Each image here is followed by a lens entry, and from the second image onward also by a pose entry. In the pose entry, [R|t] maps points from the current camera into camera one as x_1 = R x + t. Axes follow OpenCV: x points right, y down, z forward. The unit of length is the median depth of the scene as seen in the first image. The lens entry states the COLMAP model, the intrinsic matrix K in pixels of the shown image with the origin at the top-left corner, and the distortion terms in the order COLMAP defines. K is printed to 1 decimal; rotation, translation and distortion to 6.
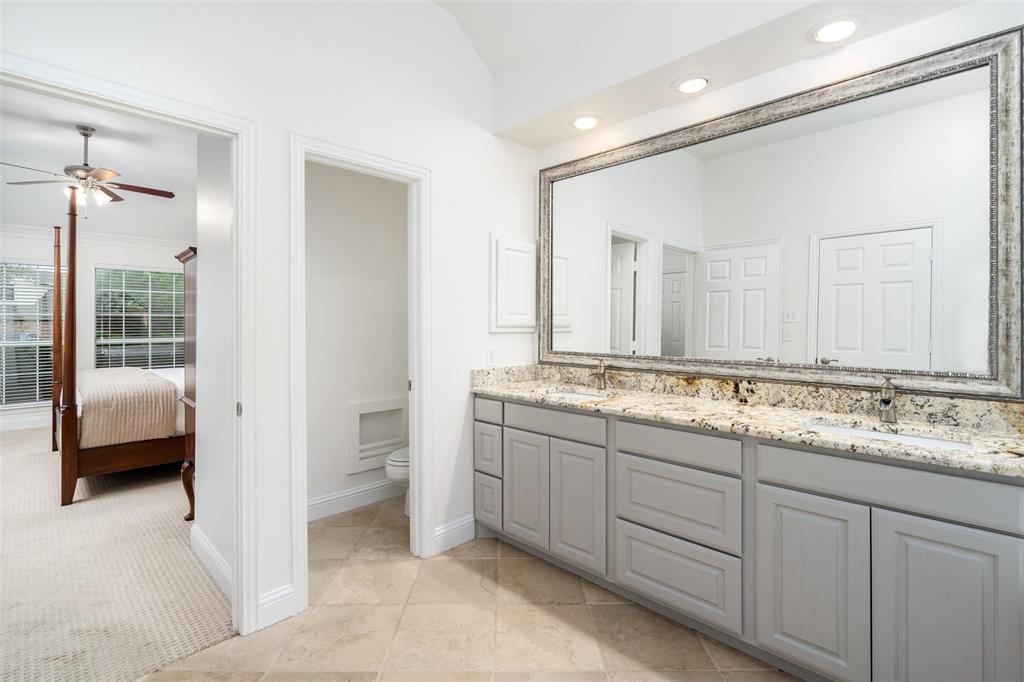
lens RADIAL K [[484.4, 0, 509.7], [0, 484.4, 326.3], [0, 0, 1]] dist [0.009993, 0.000061]
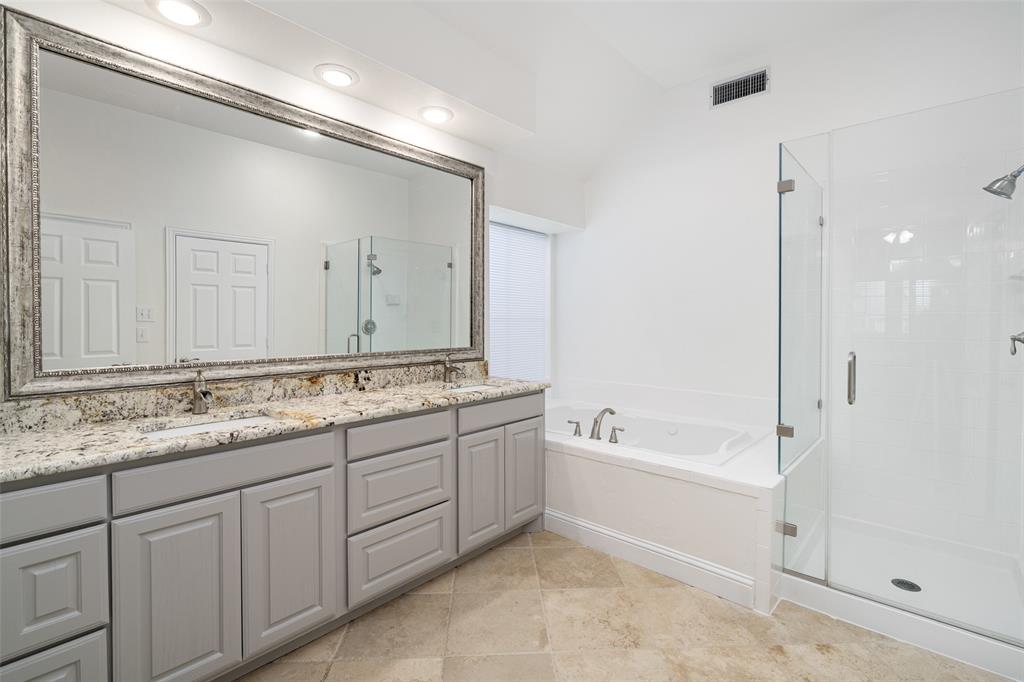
lens RADIAL K [[458.2, 0, 512.0], [0, 458.2, 341.0], [0, 0, 1]] dist [-0.000495, 0.000010]
pose [[-0.034476, -0.041264, 0.998553, -0.547086], [0.009961, 0.999083, 0.041630, 0.002302], [-0.999356, 0.011382, -0.034033, 0.648741]]
